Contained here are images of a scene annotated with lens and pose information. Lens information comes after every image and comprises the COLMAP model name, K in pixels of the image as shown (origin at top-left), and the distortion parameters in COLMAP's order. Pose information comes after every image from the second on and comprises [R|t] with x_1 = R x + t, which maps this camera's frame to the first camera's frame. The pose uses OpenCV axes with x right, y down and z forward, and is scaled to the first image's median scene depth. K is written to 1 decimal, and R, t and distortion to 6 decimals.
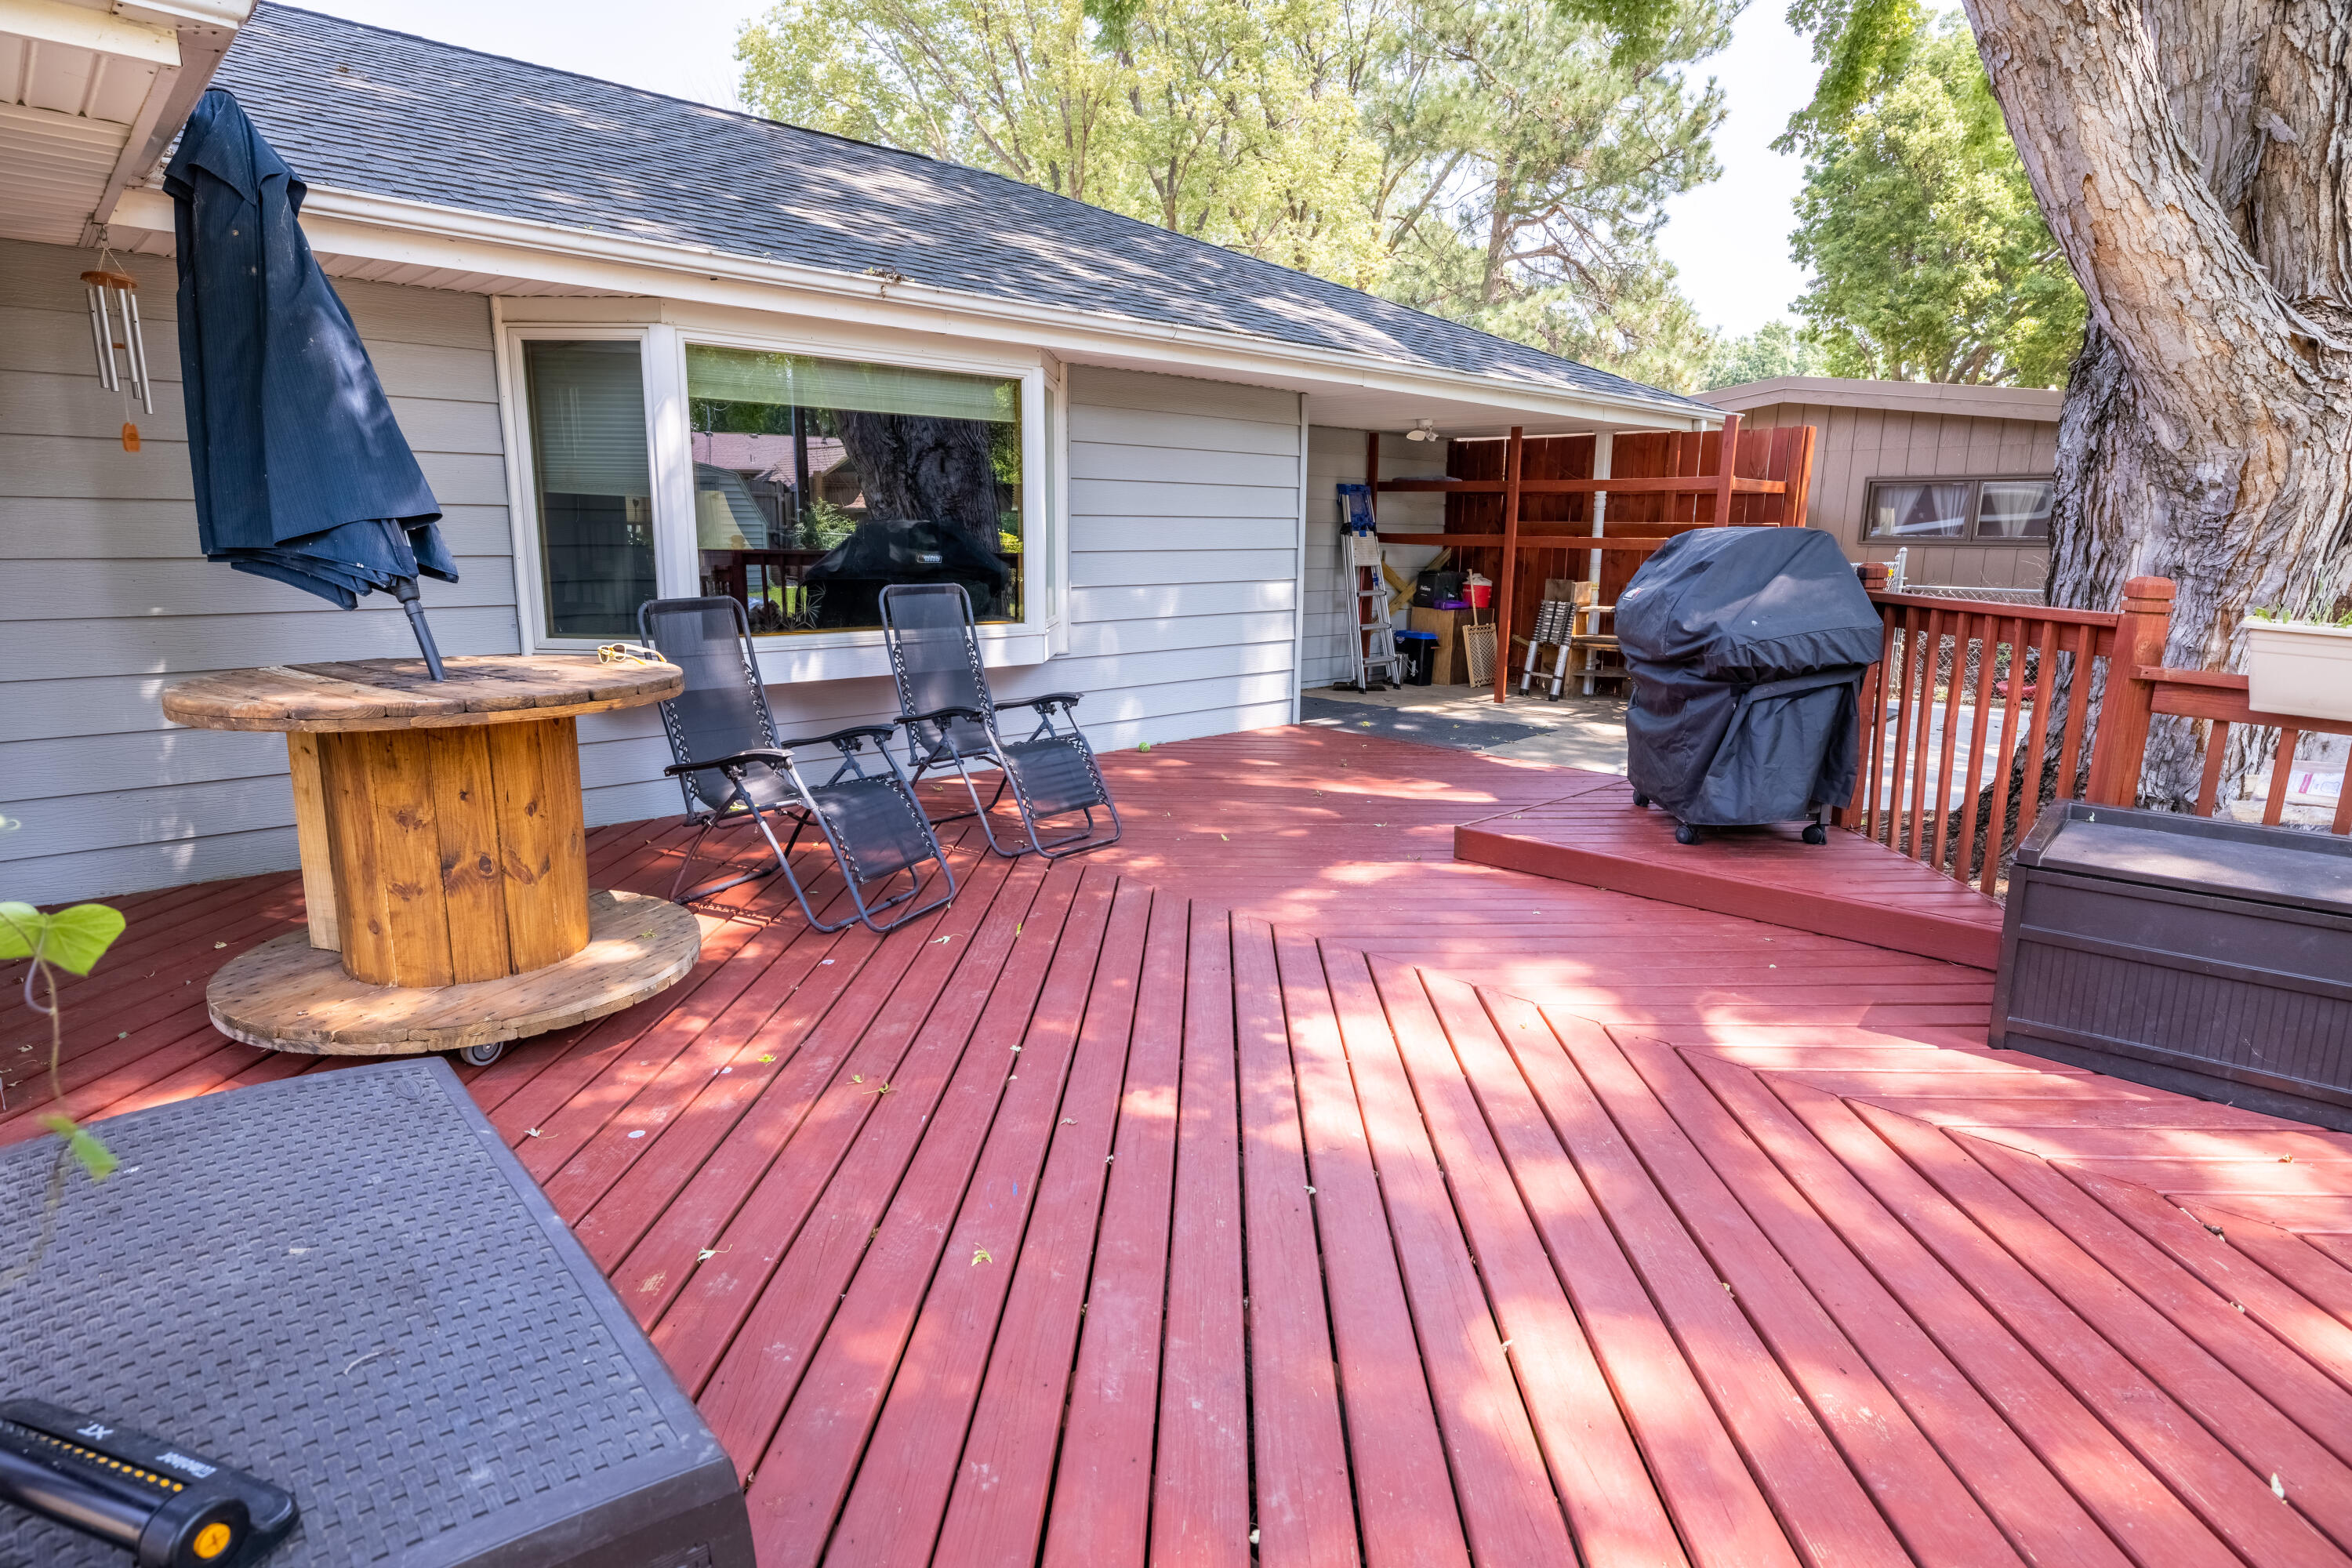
lens RADIAL K [[1291.2, 0, 1176.0], [0, 1291.2, 784.0], [0, 0, 1]] dist [-0.000543, -0.000336]
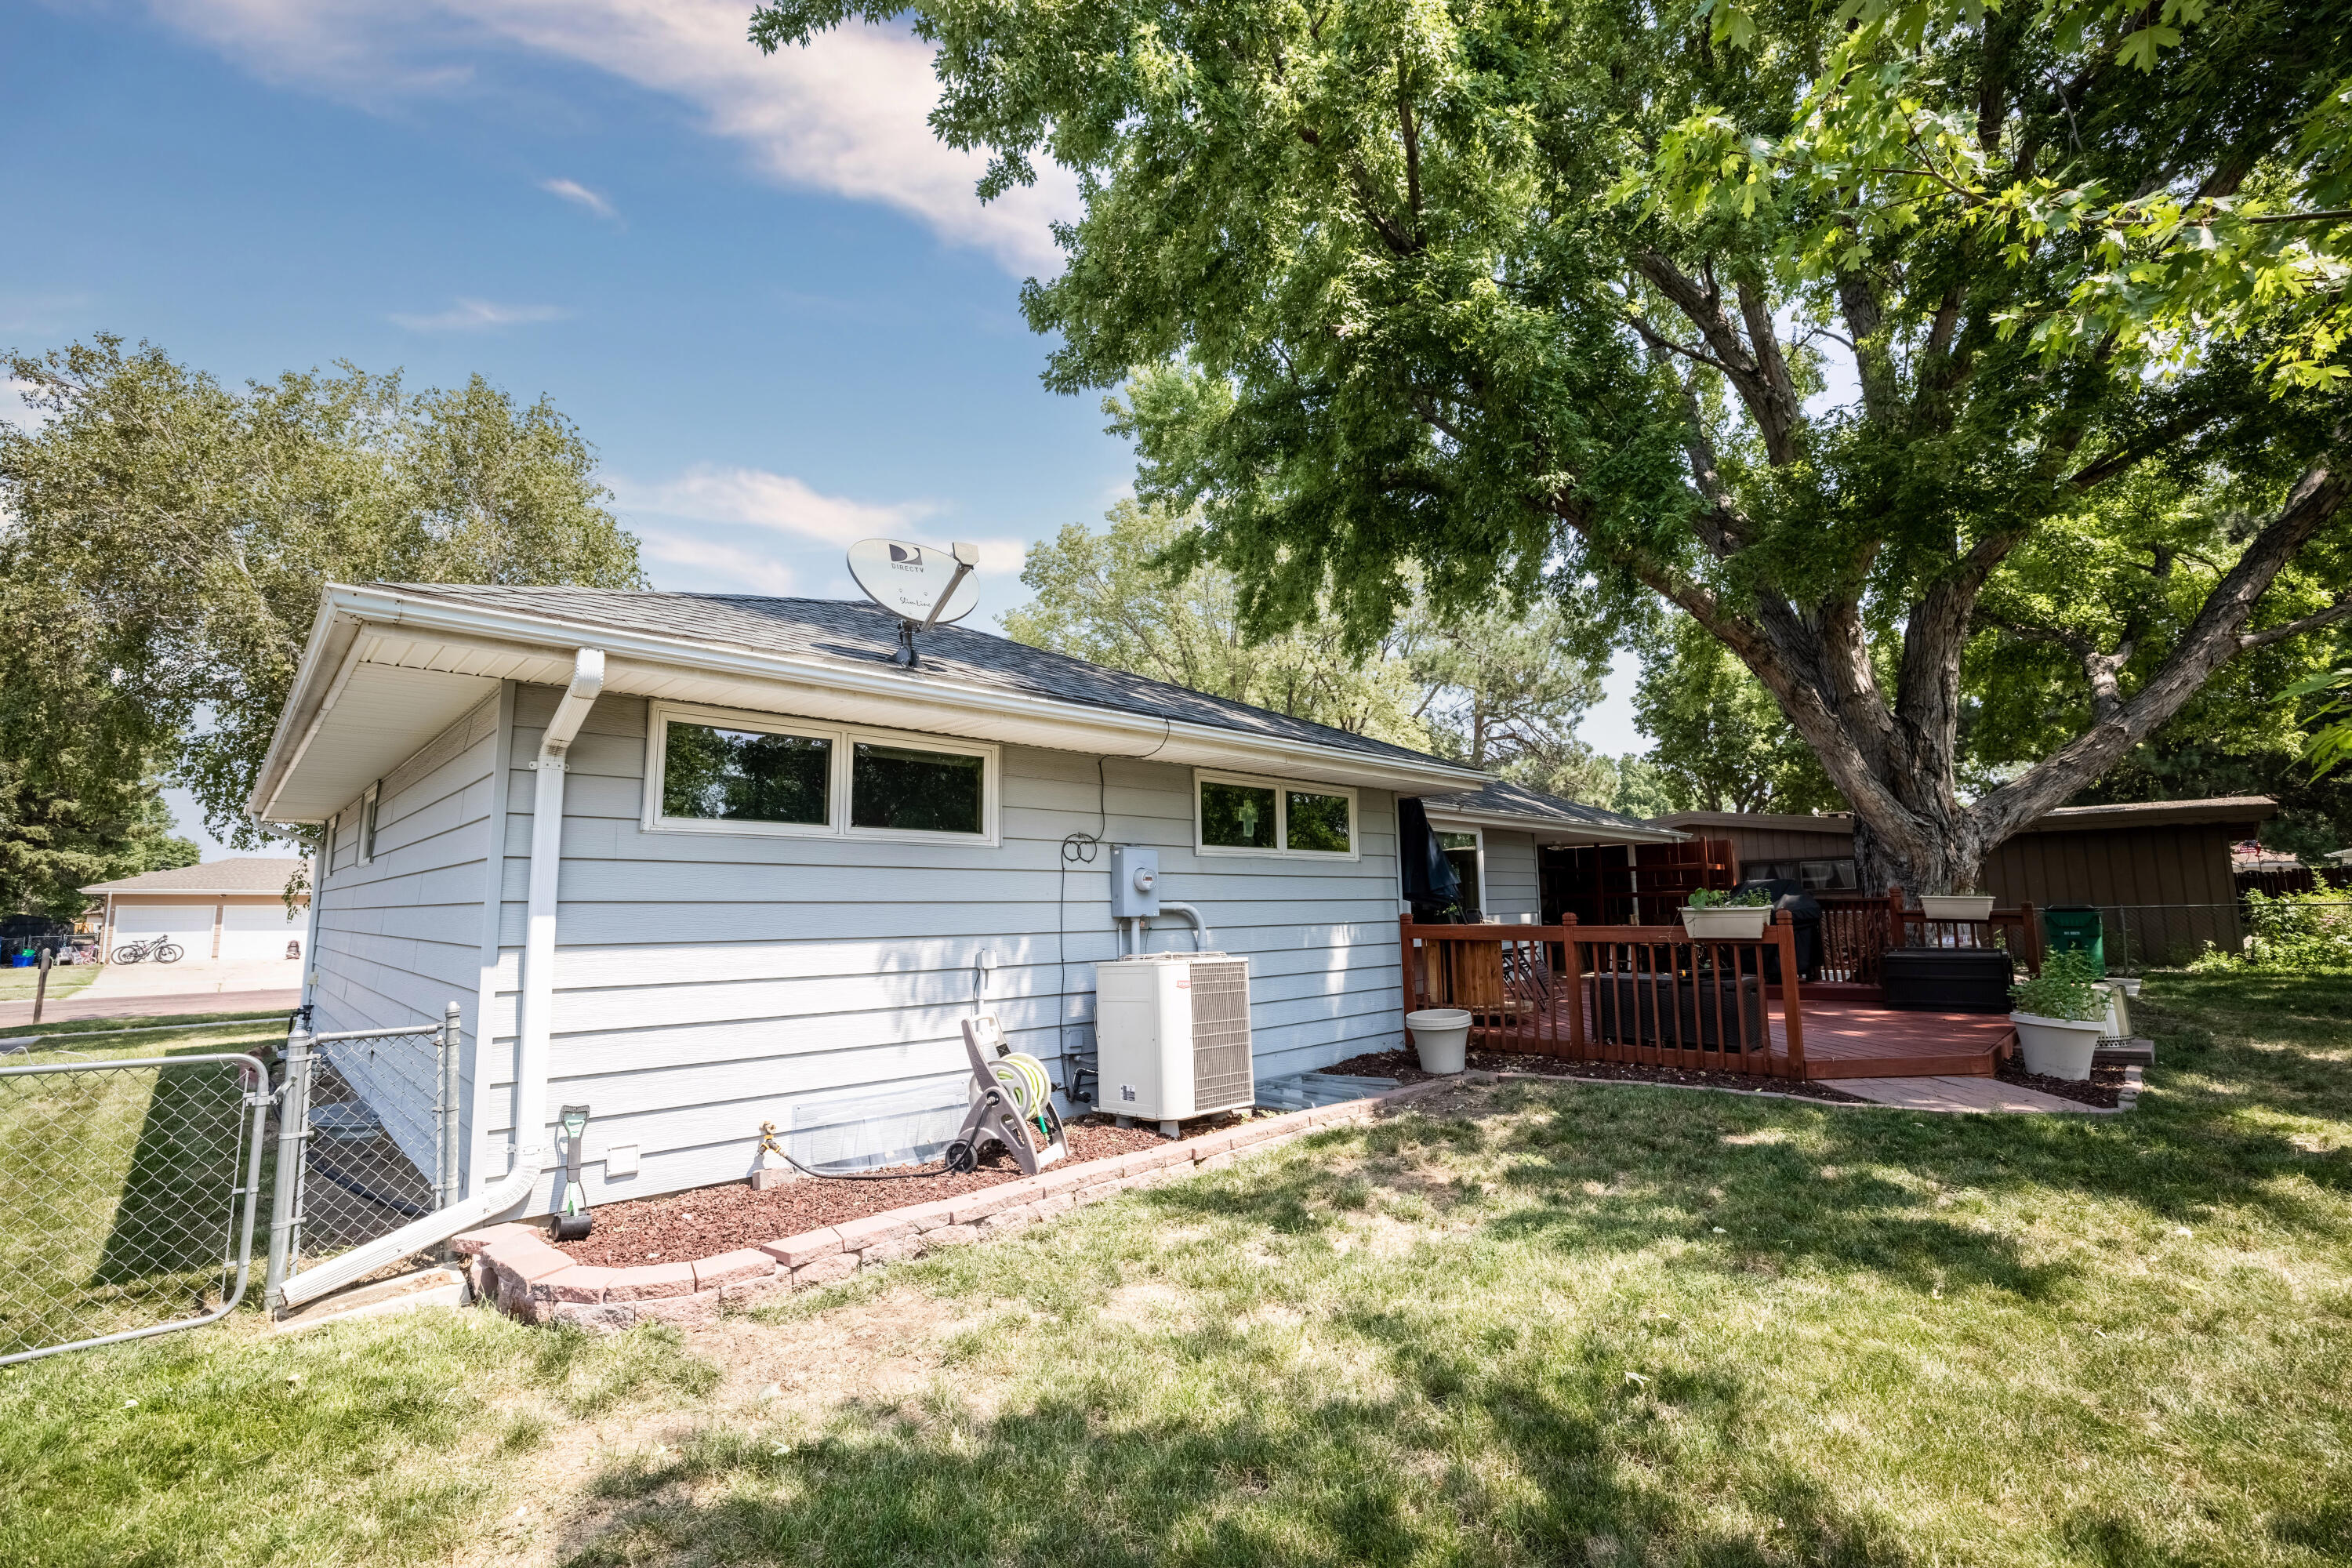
lens RADIAL K [[1048.0, 0, 1176.0], [0, 1048.0, 784.0], [0, 0, 1]] dist [-0.037818, 0.000224]
pose [[0.998238, -0.033945, 0.048663, -0.239403], [0.047439, 0.949223, -0.311008, 0.062517], [-0.035635, 0.312769, 0.949161, -0.302925]]
